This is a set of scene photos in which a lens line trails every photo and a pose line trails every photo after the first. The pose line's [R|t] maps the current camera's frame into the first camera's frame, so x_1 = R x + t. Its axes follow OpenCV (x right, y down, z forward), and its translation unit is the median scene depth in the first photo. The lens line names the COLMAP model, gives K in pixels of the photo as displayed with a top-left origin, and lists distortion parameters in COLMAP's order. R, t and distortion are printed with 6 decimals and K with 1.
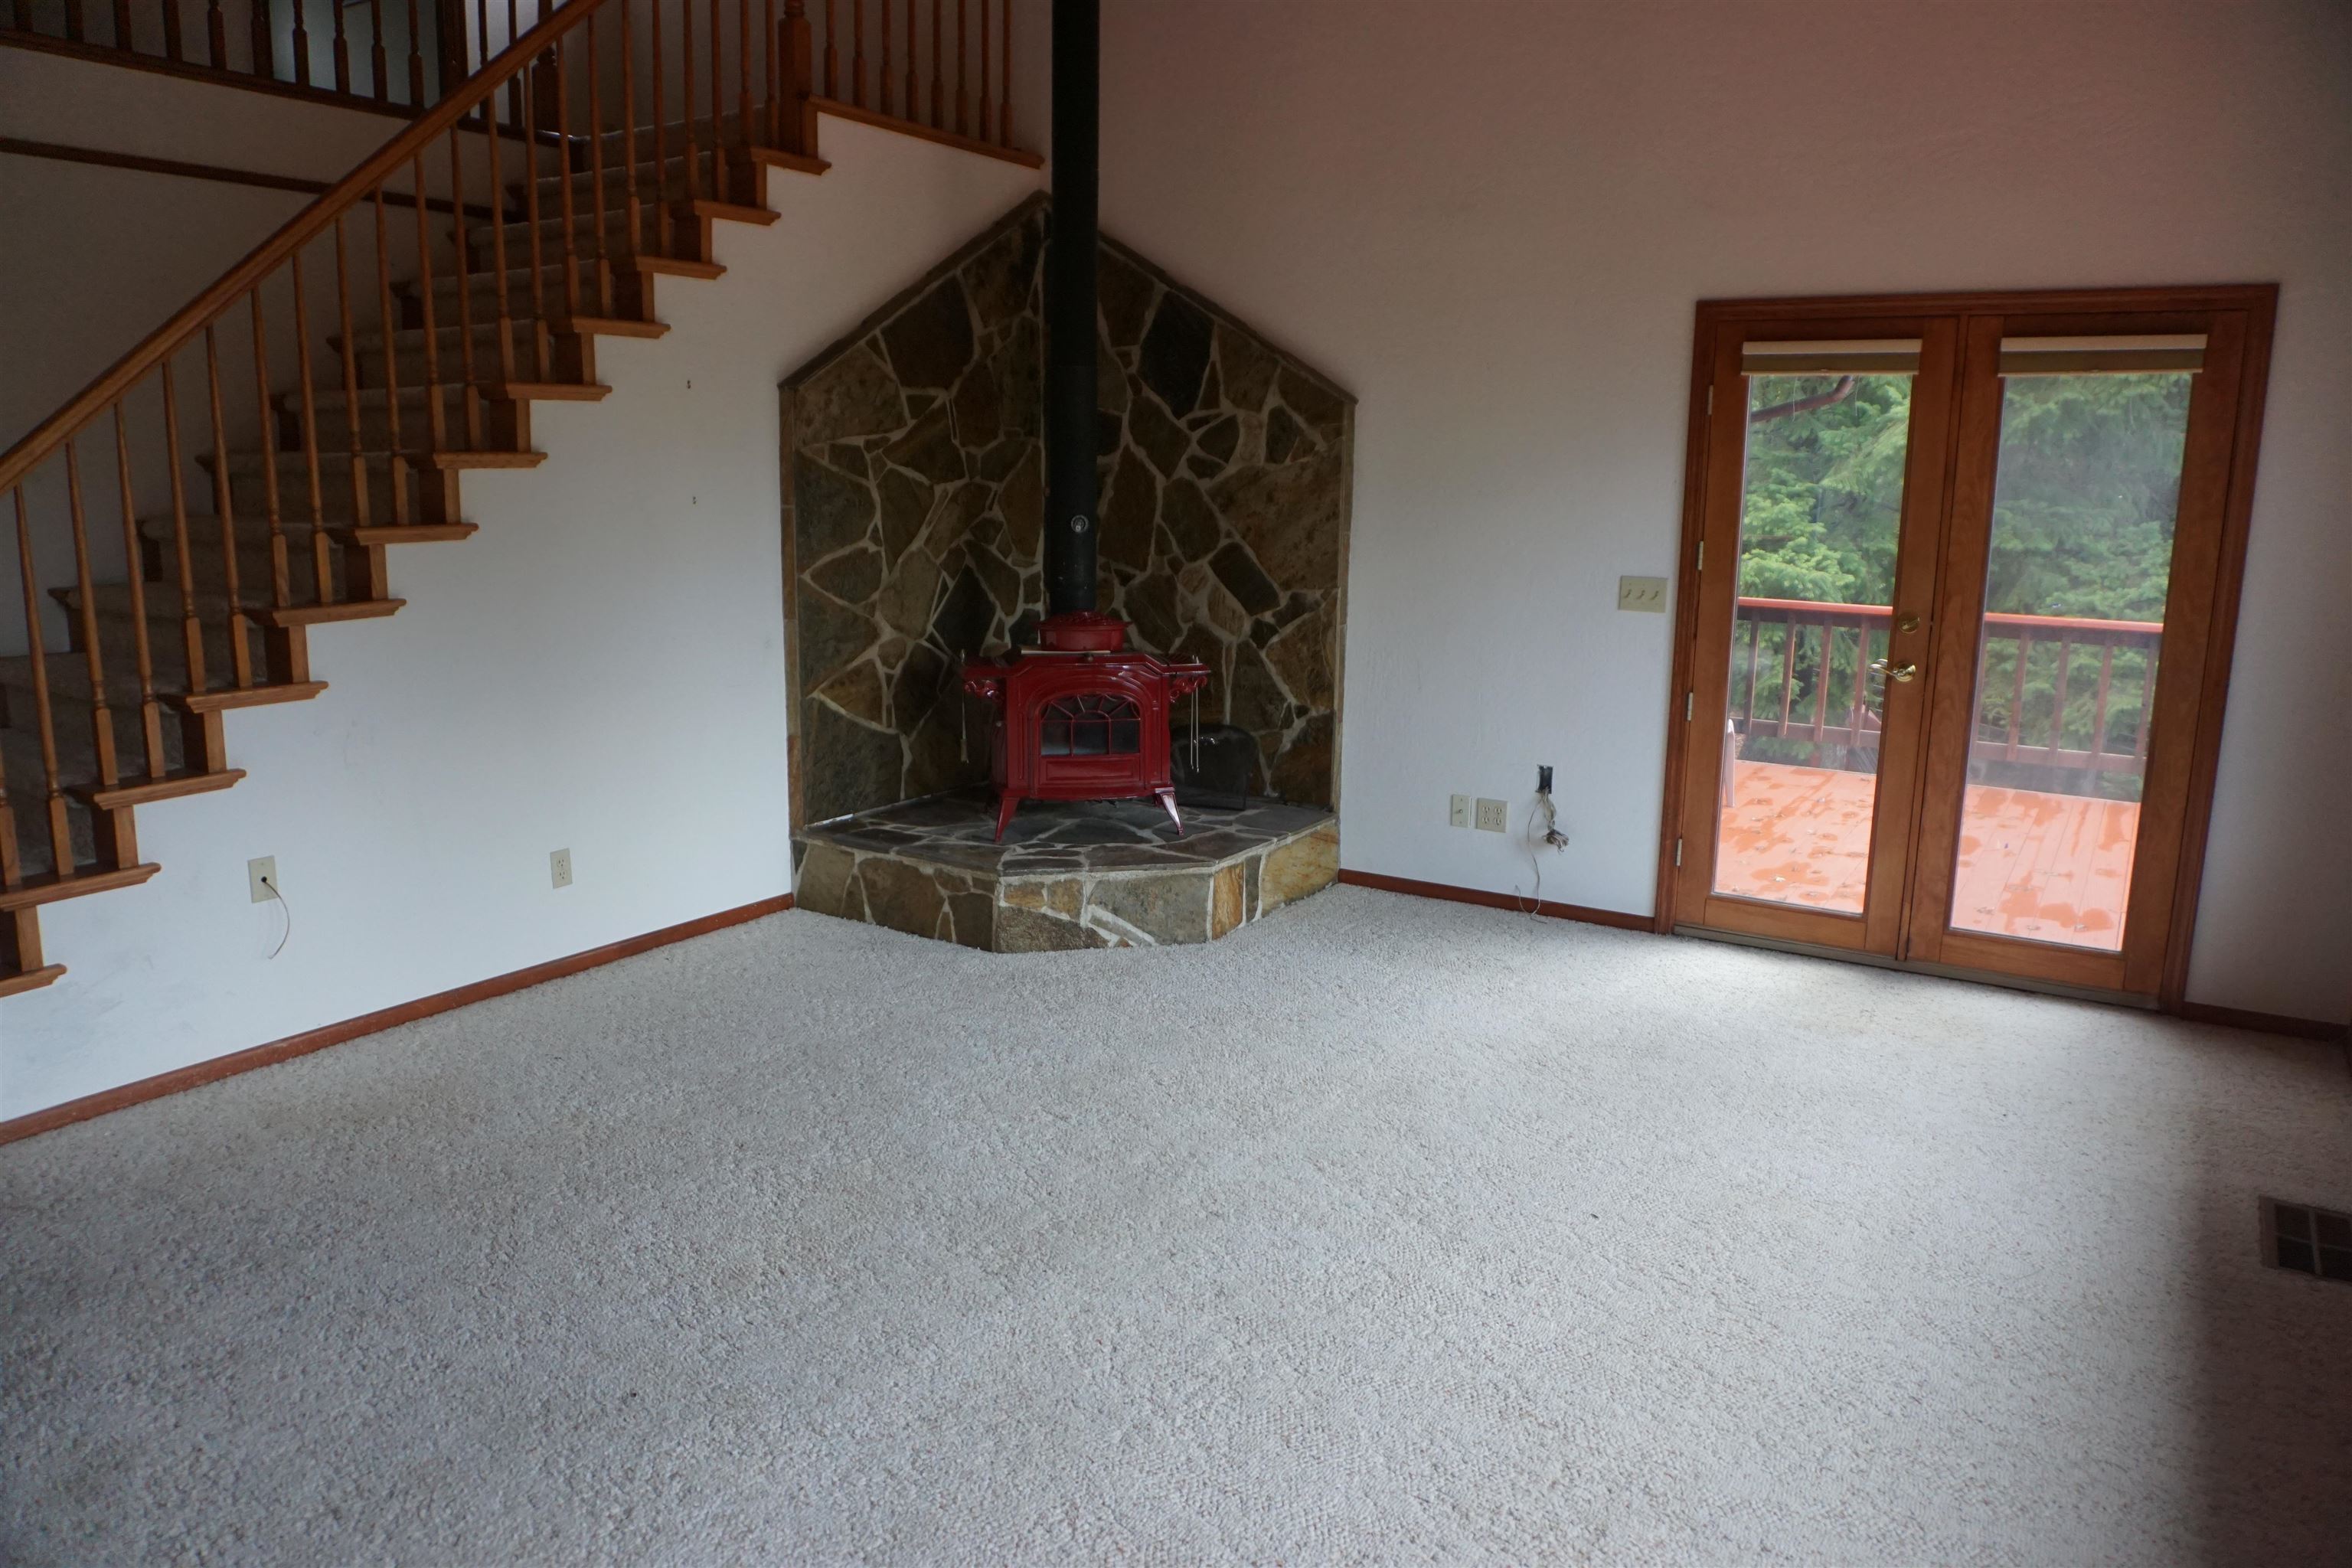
lens RADIAL K [[1573.5, 0, 1162.7], [0, 1573.5, 769.4], [0, 0, 1]] dist [-0.063260, 0.020672]
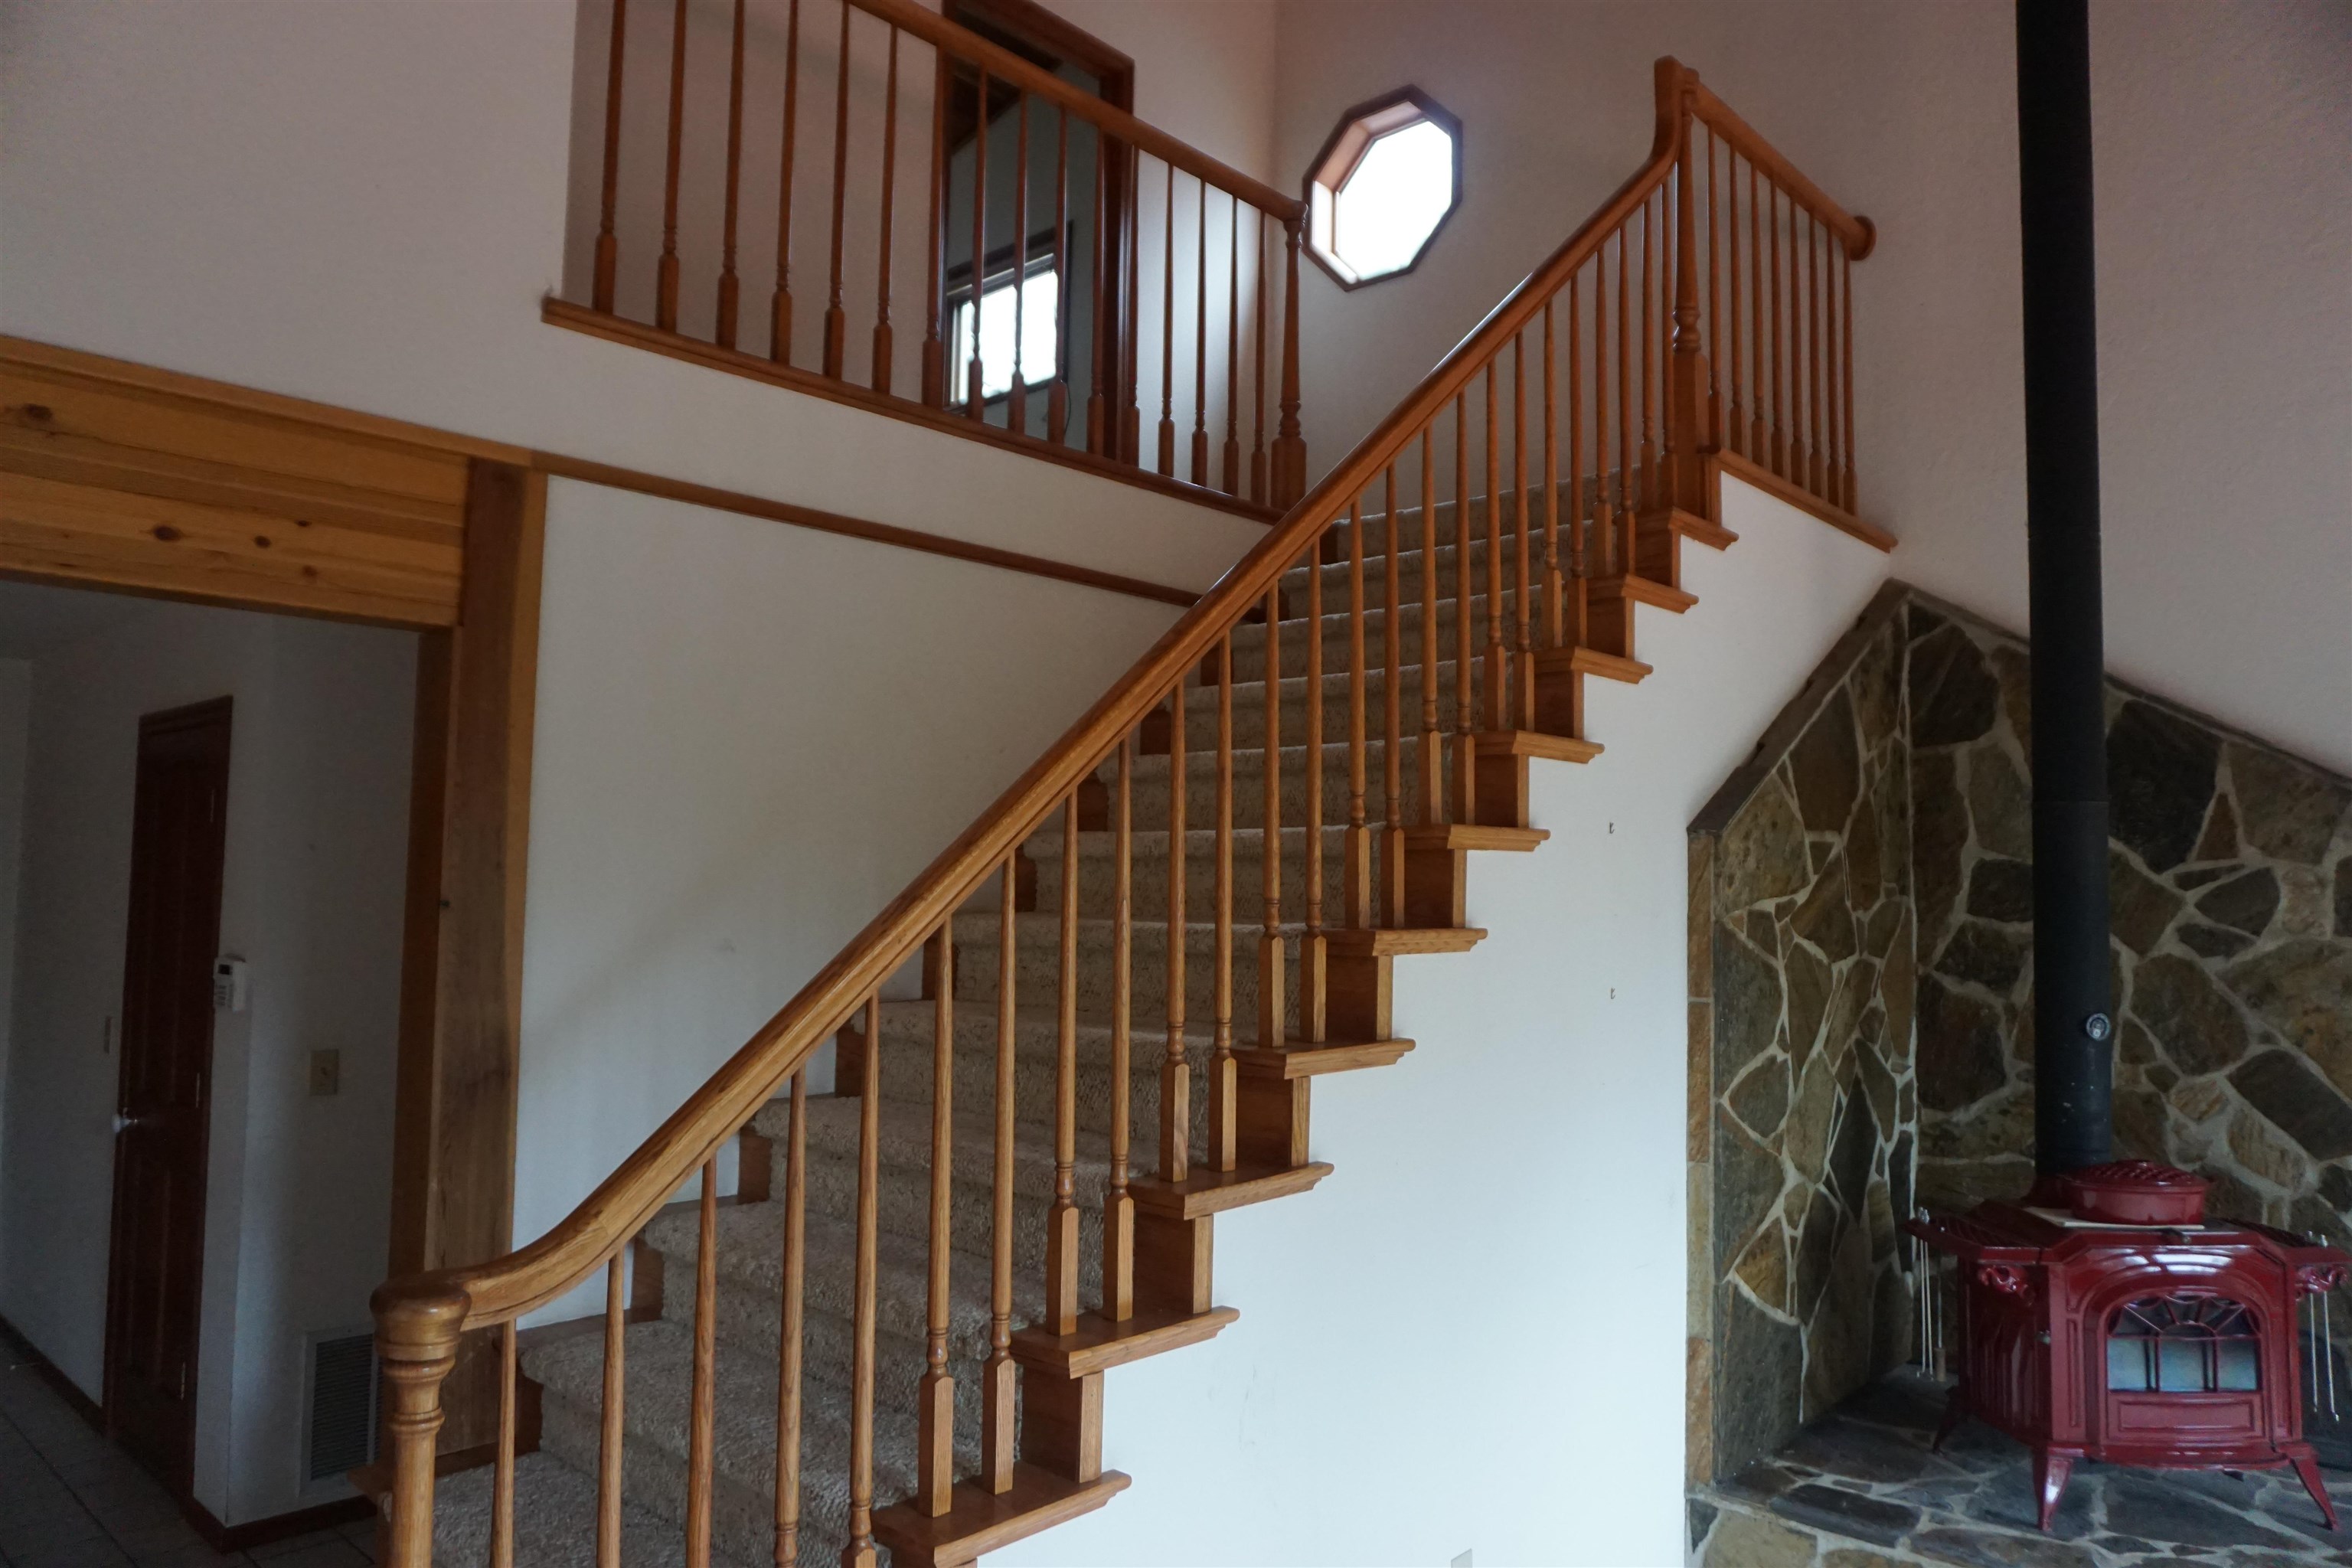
lens RADIAL K [[1573.5, 0, 1178.4], [0, 1573.5, 800.0], [0, 0, 1]] dist [-0.063260, 0.020672]
pose [[0.981210, -0.006871, -0.192822, -0.302177], [-0.041862, 0.967980, -0.247511, -0.065684], [0.188349, 0.250932, 0.949504, 0.251017]]
